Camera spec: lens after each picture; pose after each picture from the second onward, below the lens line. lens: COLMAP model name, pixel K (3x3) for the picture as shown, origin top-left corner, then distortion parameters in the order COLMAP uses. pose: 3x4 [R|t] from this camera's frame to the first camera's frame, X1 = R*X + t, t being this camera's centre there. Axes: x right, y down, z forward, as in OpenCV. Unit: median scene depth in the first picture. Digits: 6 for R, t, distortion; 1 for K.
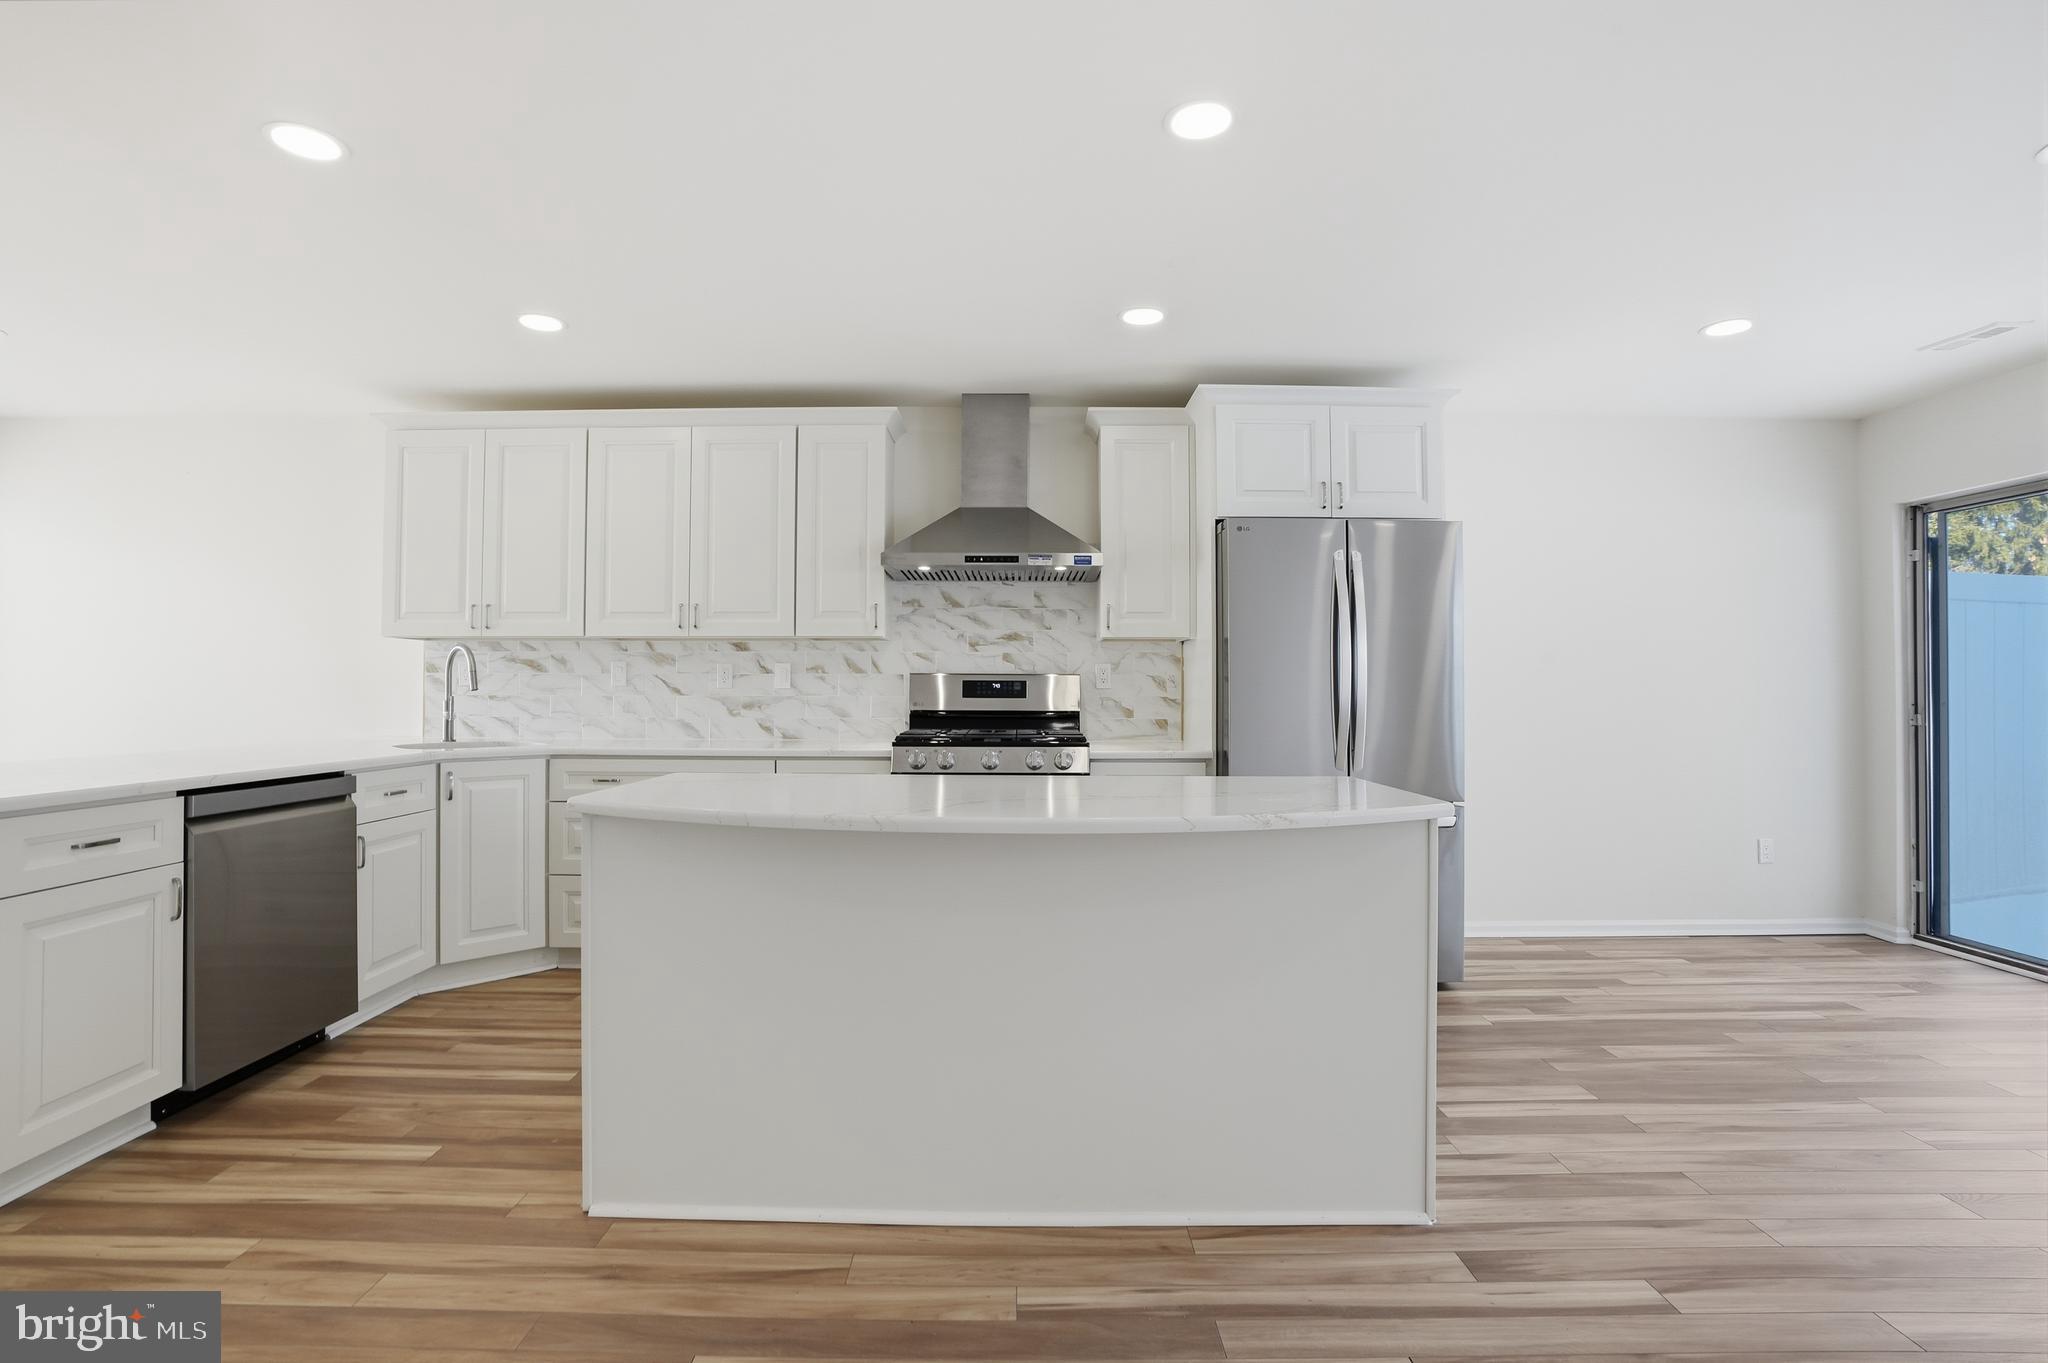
lens RADIAL K [[941.5, 0, 1018.9], [0, 941.5, 672.4], [0, 0, 1]] dist [-0.075176, 0.029255]
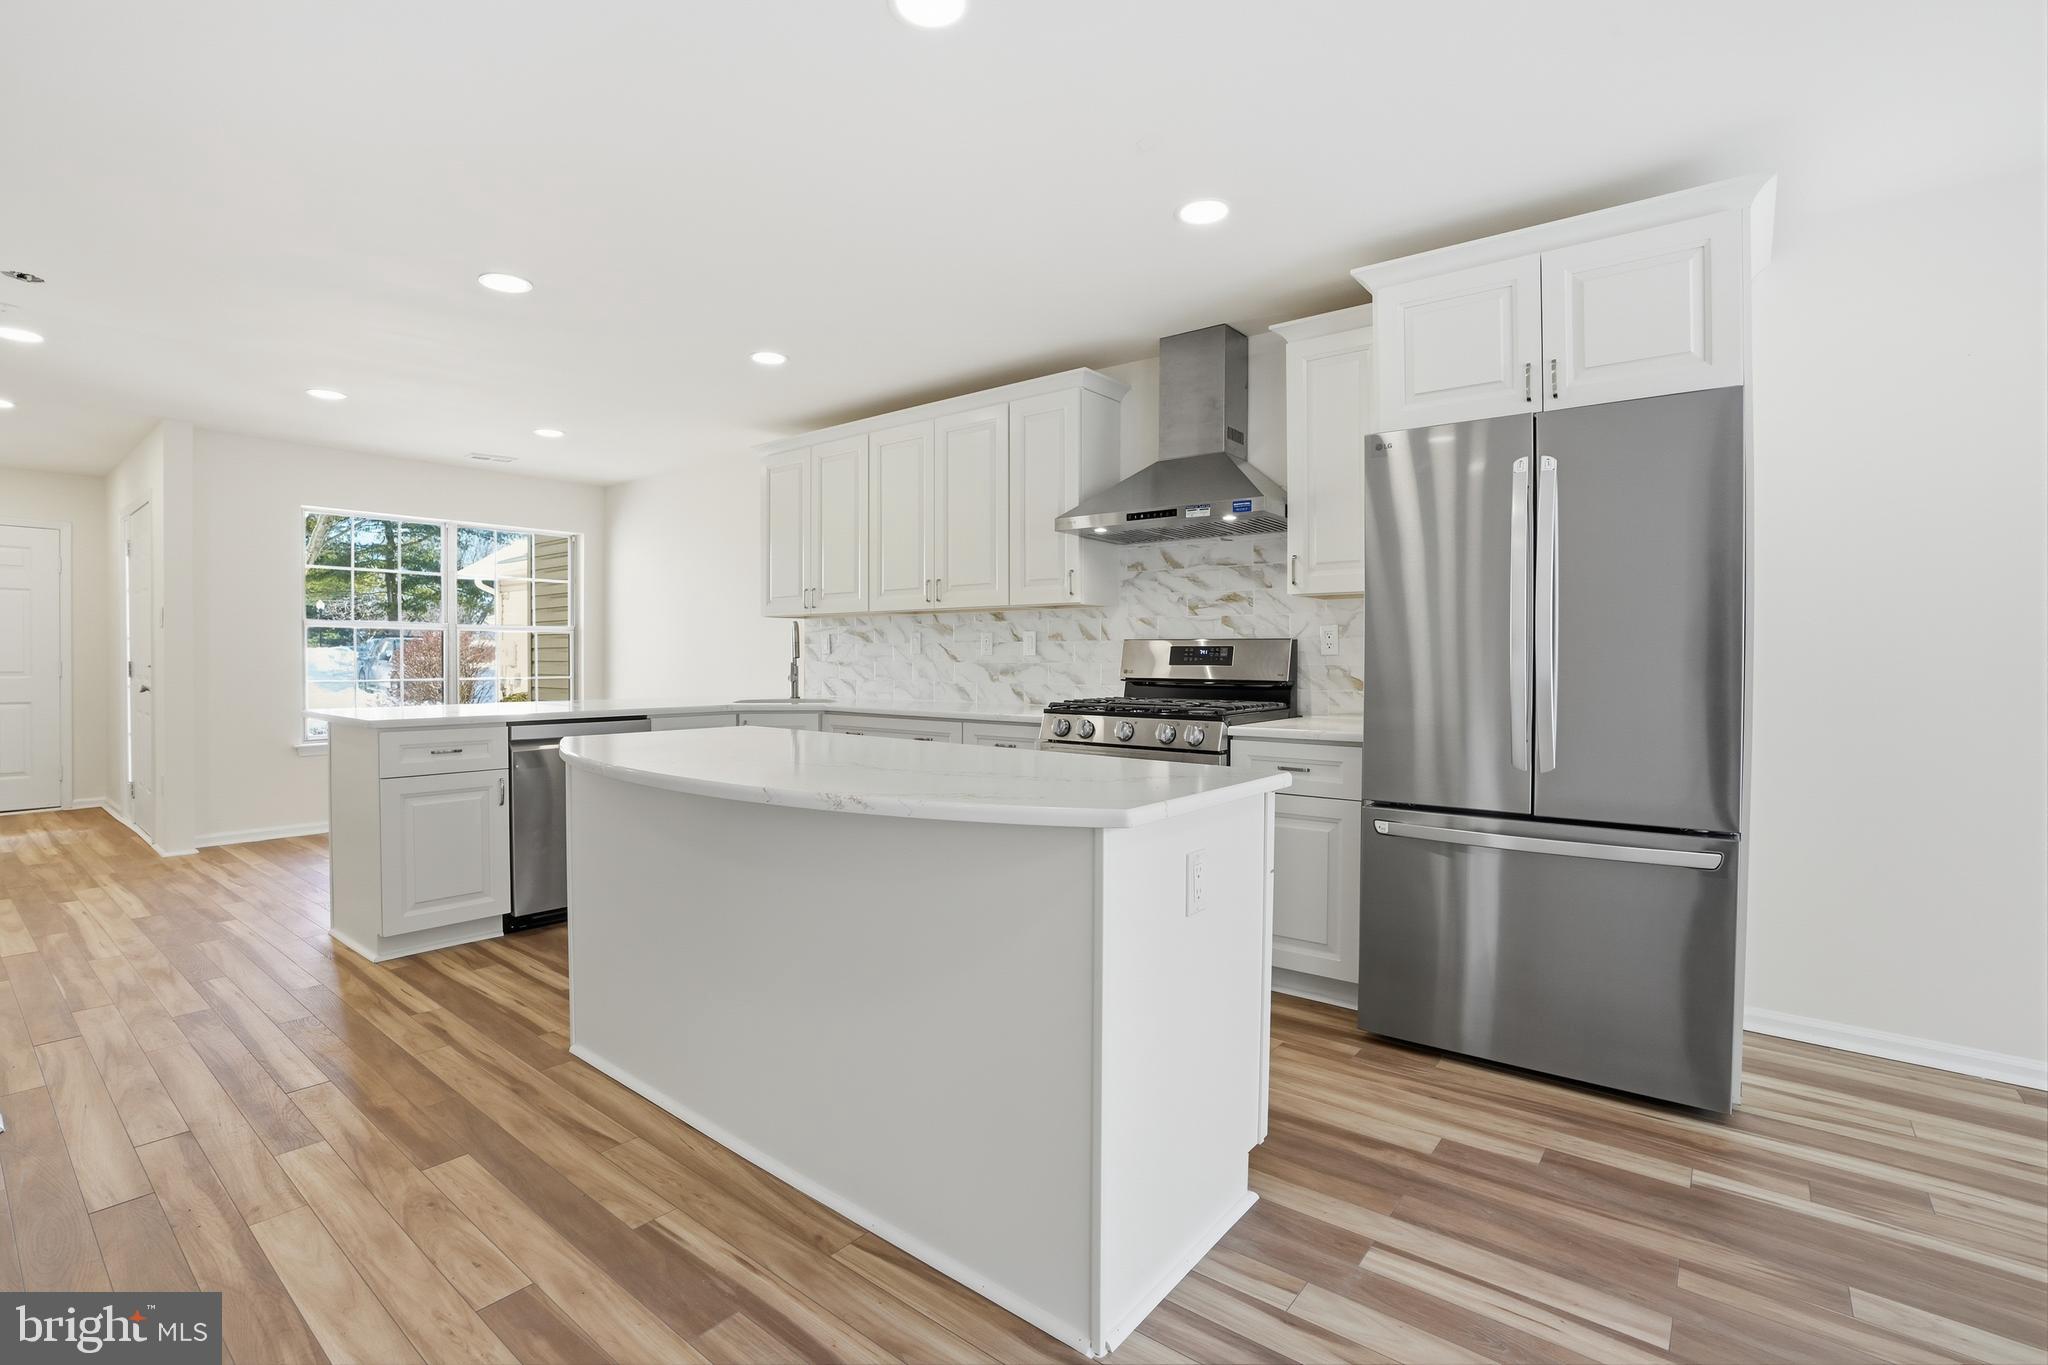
lens RADIAL K [[941.5, 0, 1018.9], [0, 941.5, 673.4], [0, 0, 1]] dist [-0.075176, 0.029255]
pose [[0.779184, 0.010093, -0.626715, 0.409819], [0.010599, 0.999515, 0.029274, 0.006243], [0.626706, -0.029452, 0.778699, 0.181278]]
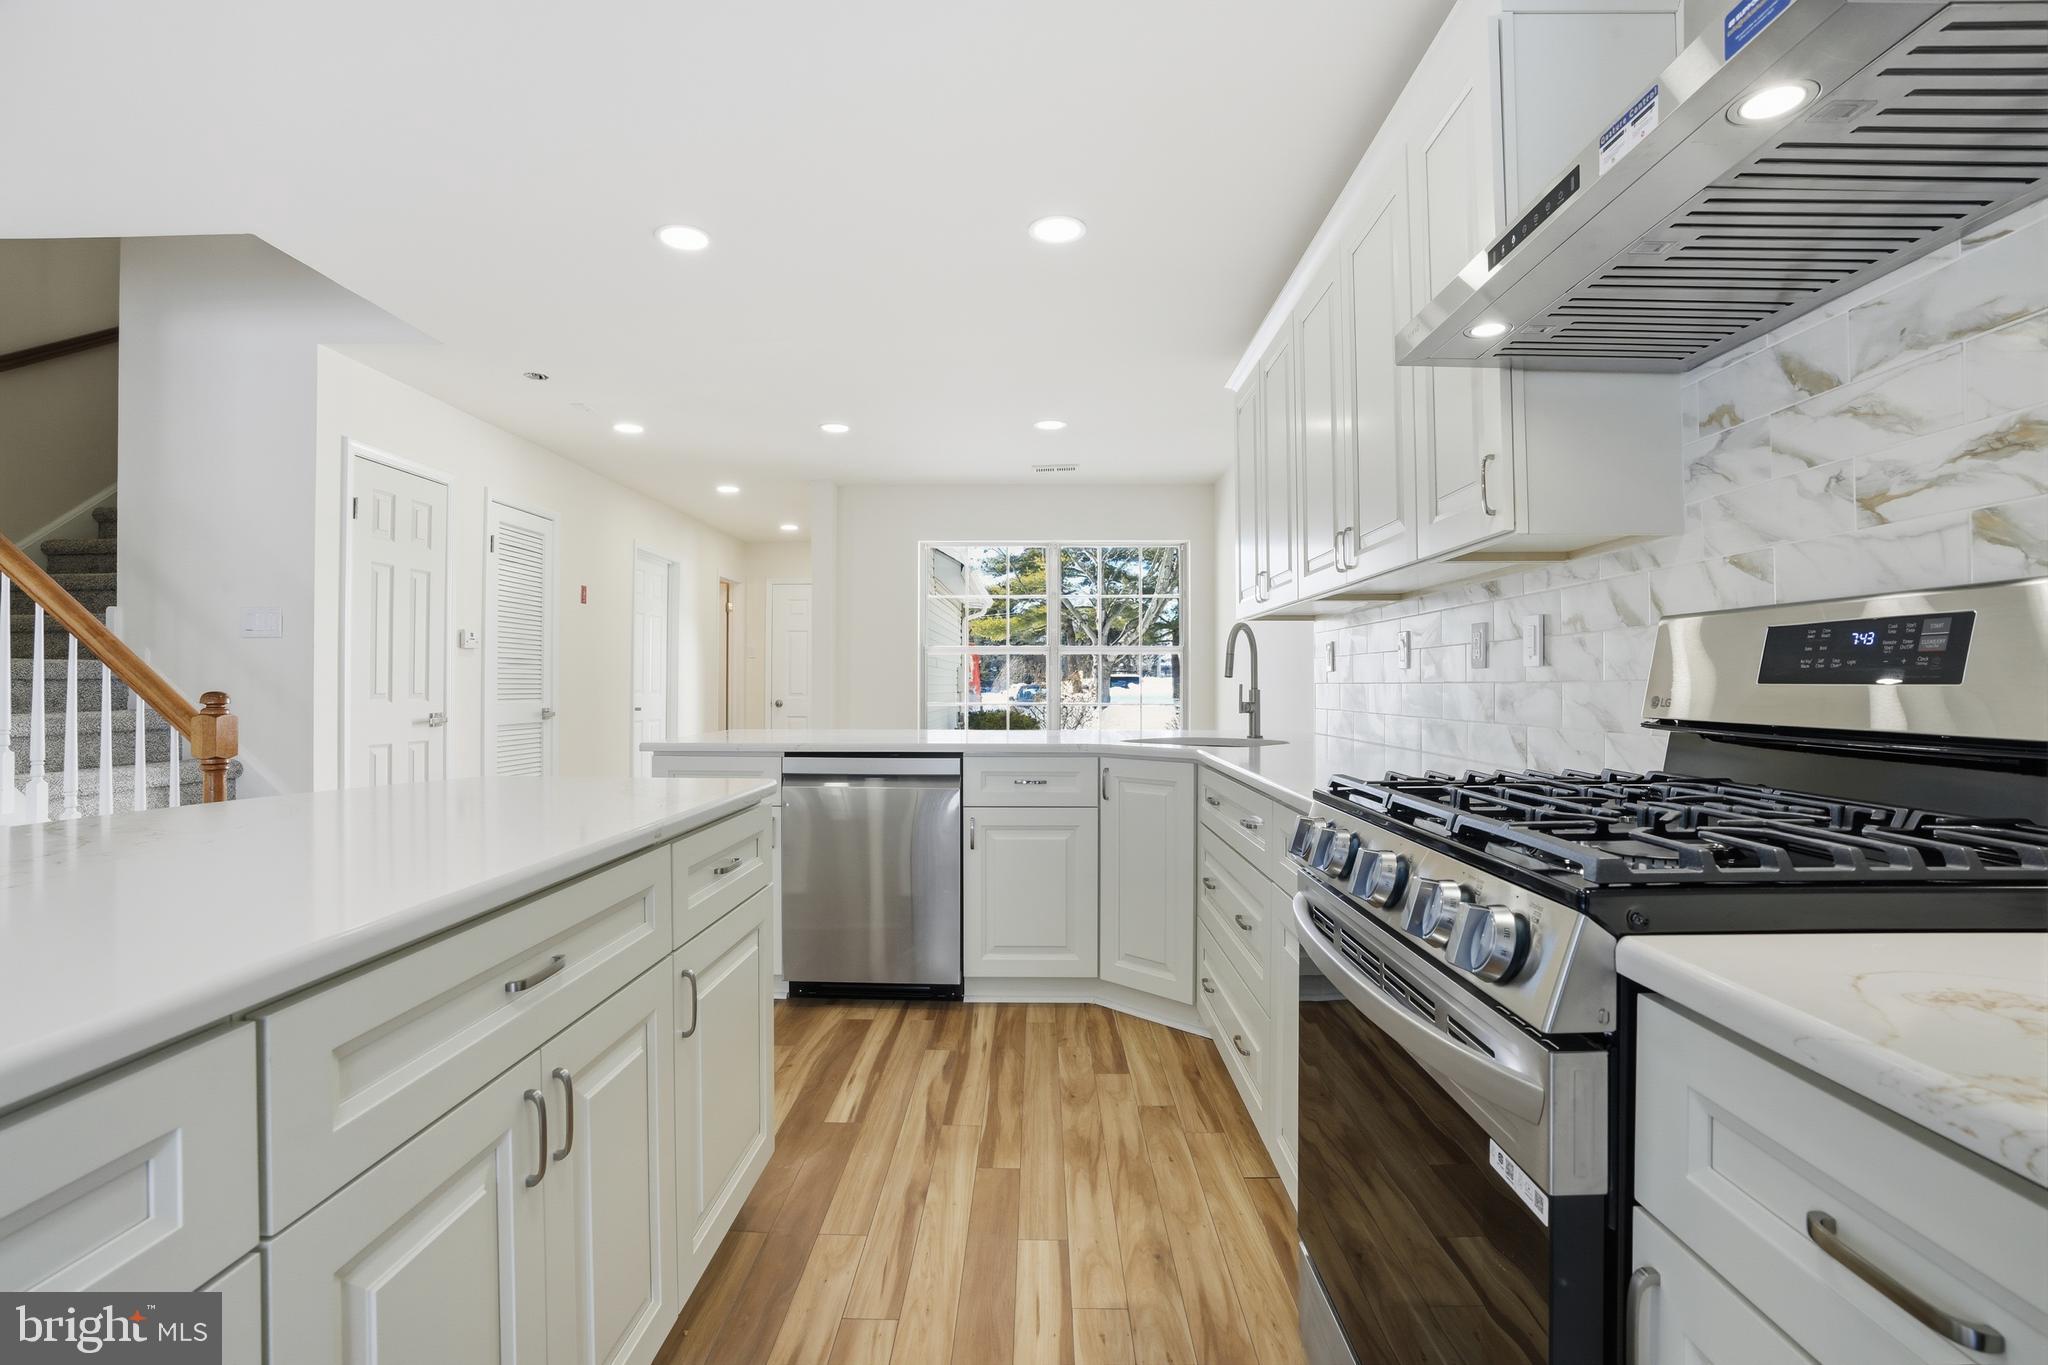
lens RADIAL K [[941.5, 0, 1018.9], [0, 941.5, 673.4], [0, 0, 1]] dist [-0.075176, 0.029255]
pose [[-0.023085, -0.014600, -0.999627, 0.242530], [0.017154, 0.999740, -0.014998, 0.023986], [0.999586, -0.017494, -0.022829, 0.768724]]
